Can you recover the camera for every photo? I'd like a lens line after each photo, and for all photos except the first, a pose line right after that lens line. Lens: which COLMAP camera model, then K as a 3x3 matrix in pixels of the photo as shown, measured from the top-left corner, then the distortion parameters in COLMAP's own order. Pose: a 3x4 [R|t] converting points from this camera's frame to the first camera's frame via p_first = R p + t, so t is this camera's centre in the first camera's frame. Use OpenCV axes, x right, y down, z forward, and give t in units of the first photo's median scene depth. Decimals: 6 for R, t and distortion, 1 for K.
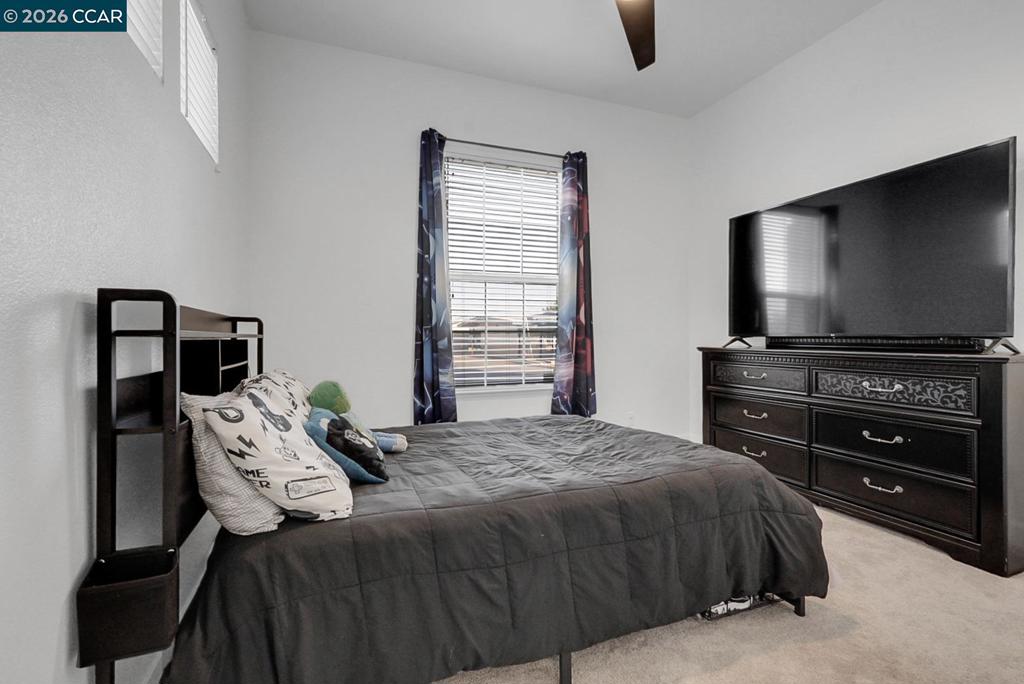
lens RADIAL K [[465.9, 0, 514.4], [0, 465.9, 340.6], [0, 0, 1]] dist [-0.003278, -0.000428]
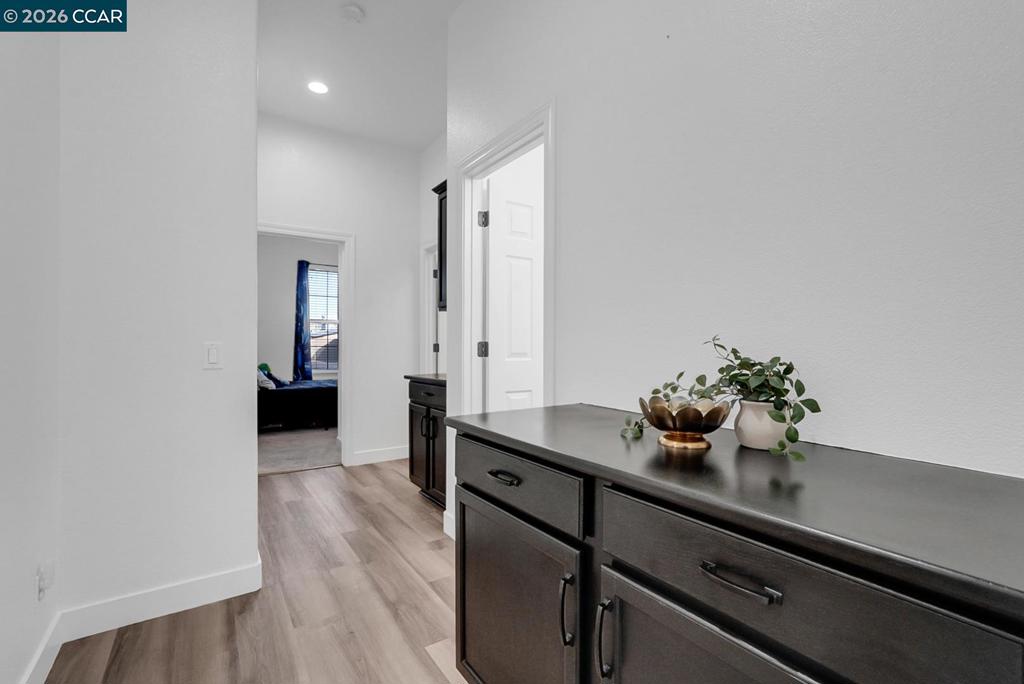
lens RADIAL K [[465.9, 0, 506.7], [0, 465.9, 341.2], [0, 0, 1]] dist [-0.003278, -0.000428]
pose [[0.981829, 0.000633, 0.189765, 0.390490], [0.000843, 0.999970, -0.007696, -0.026664], [-0.189764, 0.007716, 0.981799, -1.504121]]
